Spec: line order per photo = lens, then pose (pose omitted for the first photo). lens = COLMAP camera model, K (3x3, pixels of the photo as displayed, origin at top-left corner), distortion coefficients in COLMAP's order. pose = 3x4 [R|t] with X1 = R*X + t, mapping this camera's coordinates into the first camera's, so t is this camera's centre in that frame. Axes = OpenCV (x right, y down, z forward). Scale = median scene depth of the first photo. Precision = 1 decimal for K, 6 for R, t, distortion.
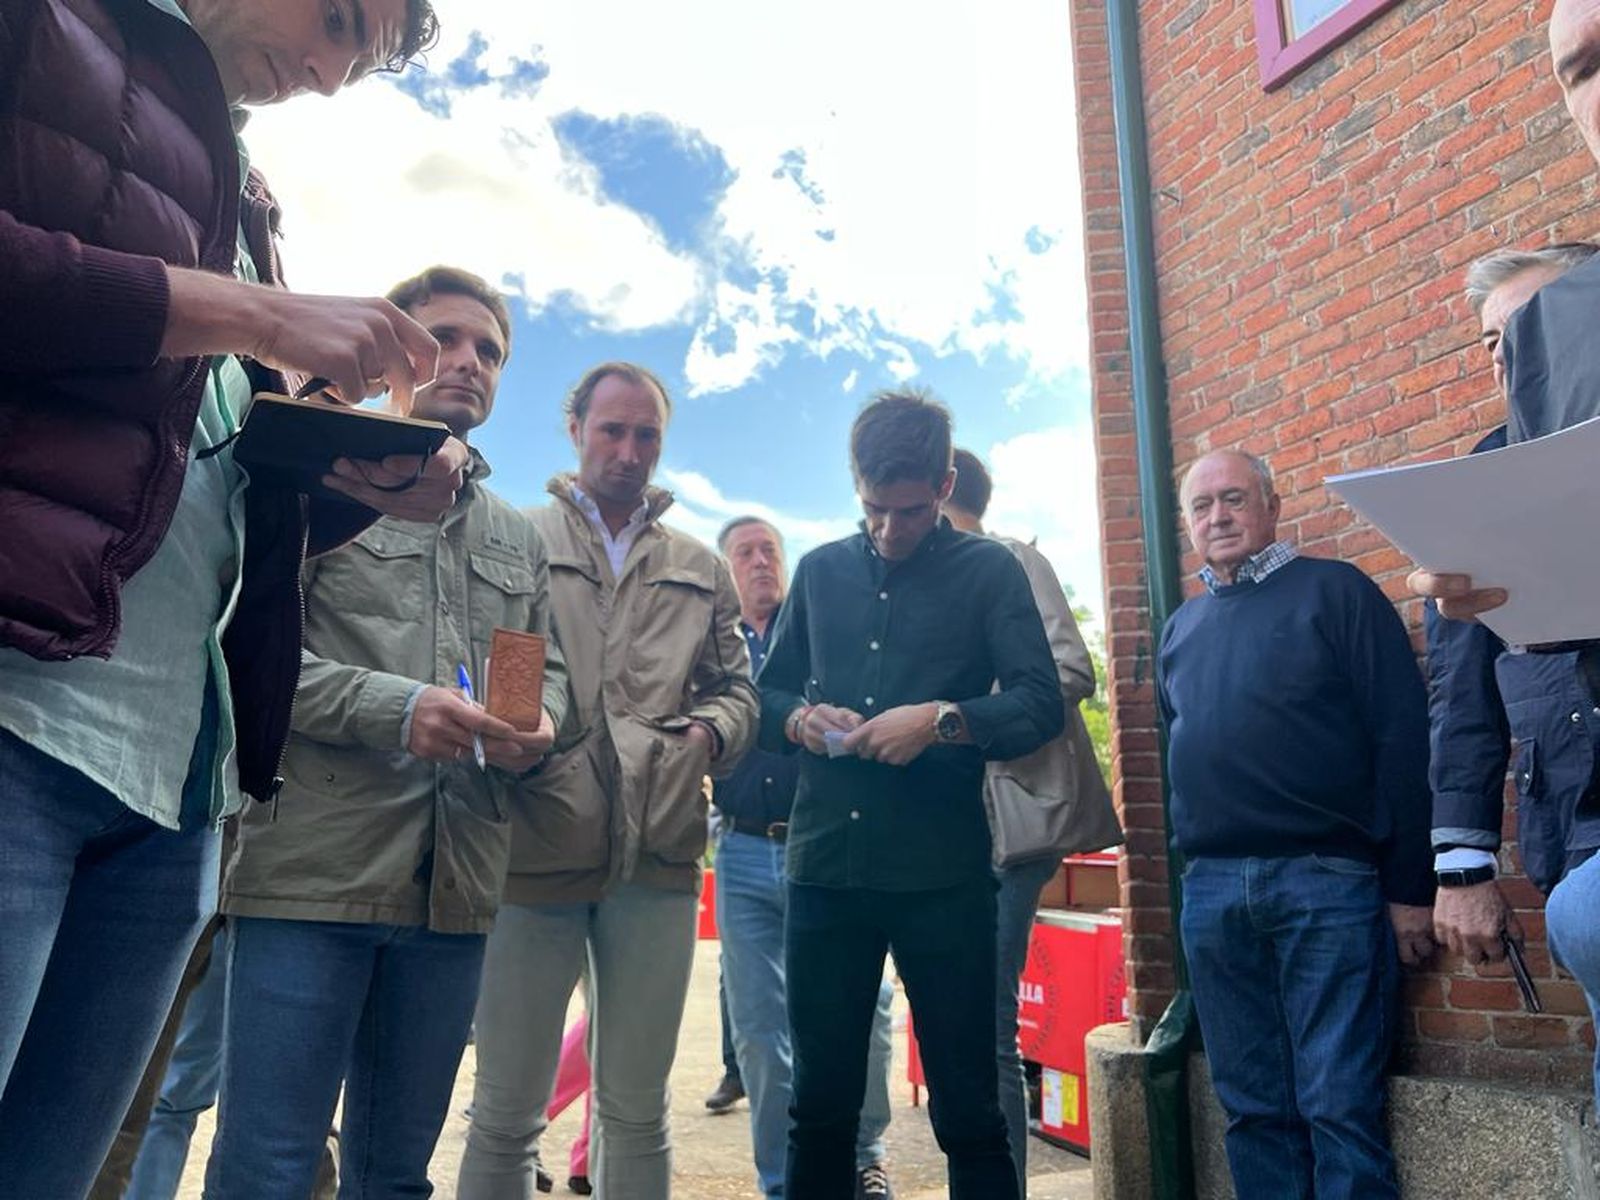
lens RADIAL K [[1241.3, 0, 784.4], [0, 1241.3, 594.0], [0, 0, 1]] dist [0.000470, -0.007939]
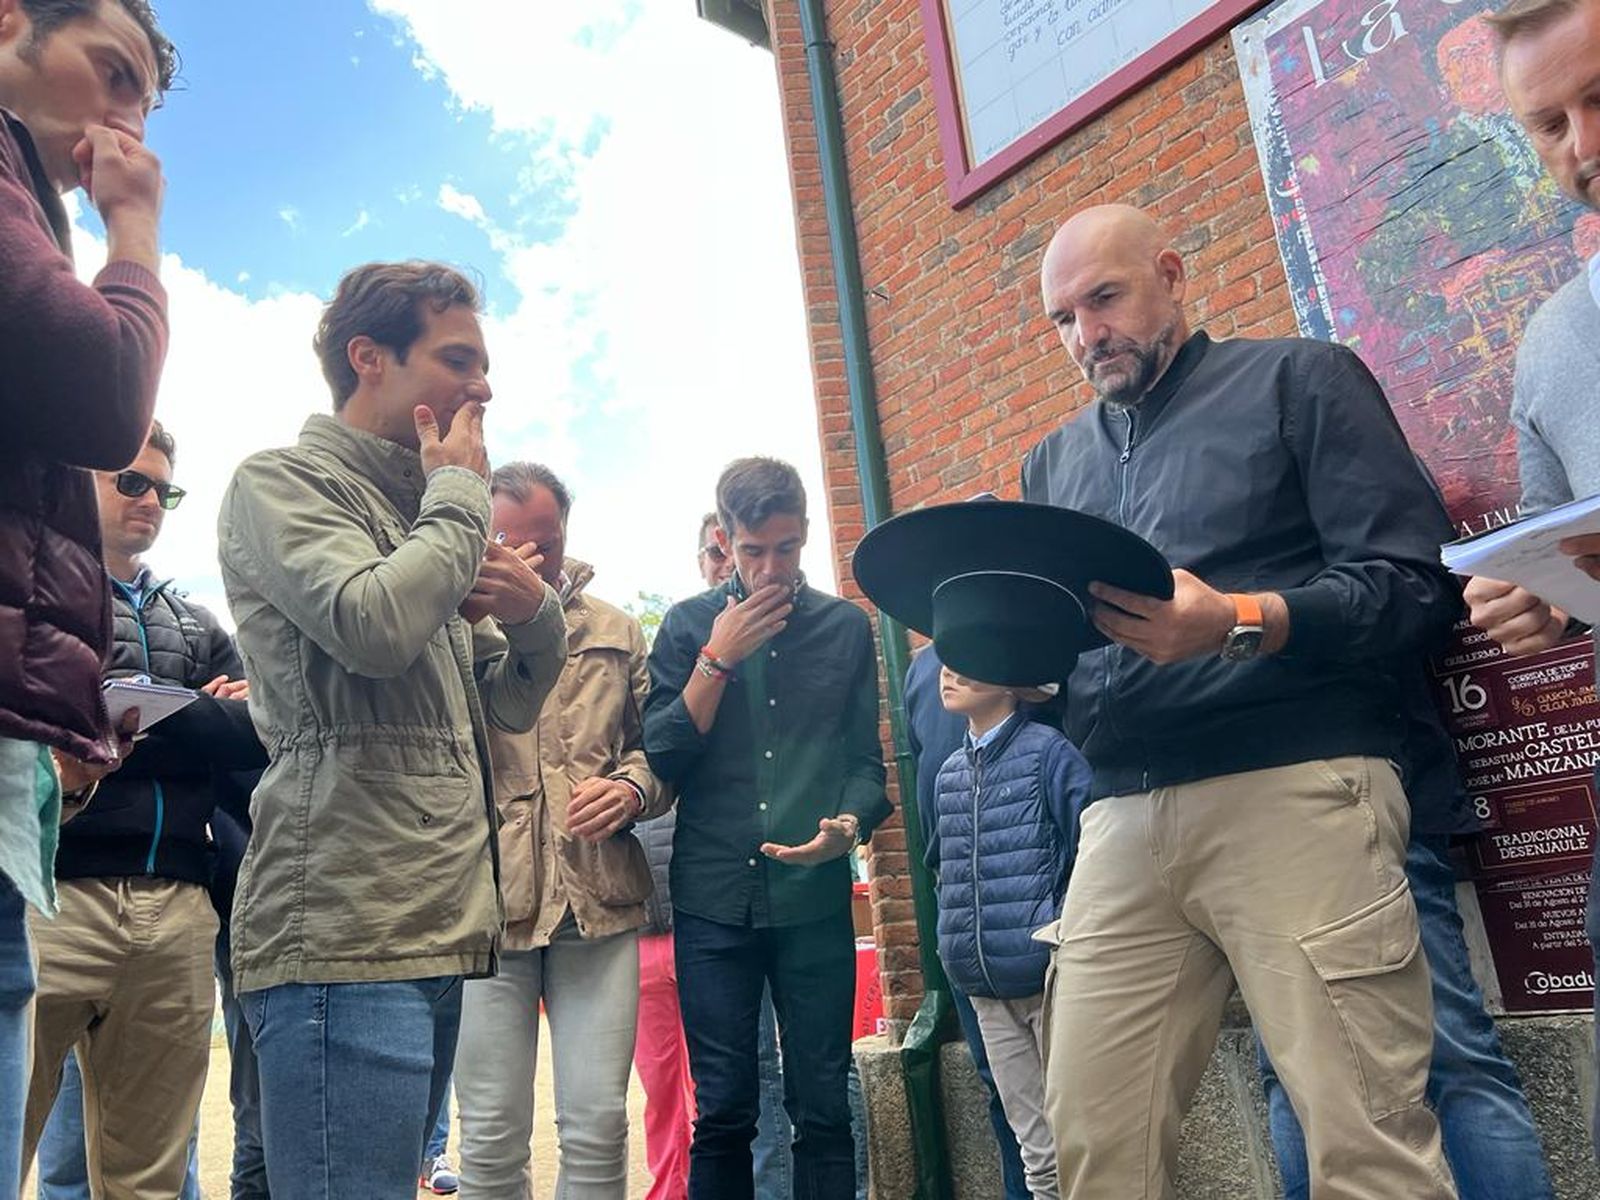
lens RADIAL K [[1286.8, 0, 808.4], [0, 1286.8, 586.6], [0, 0, 1]] dist [0.031368, -0.011032]
pose [[0.971139, -0.044045, 0.234412, -0.046412], [0.053322, 0.998019, -0.033386, -0.018556], [-0.232478, 0.044922, 0.971564, -0.134892]]
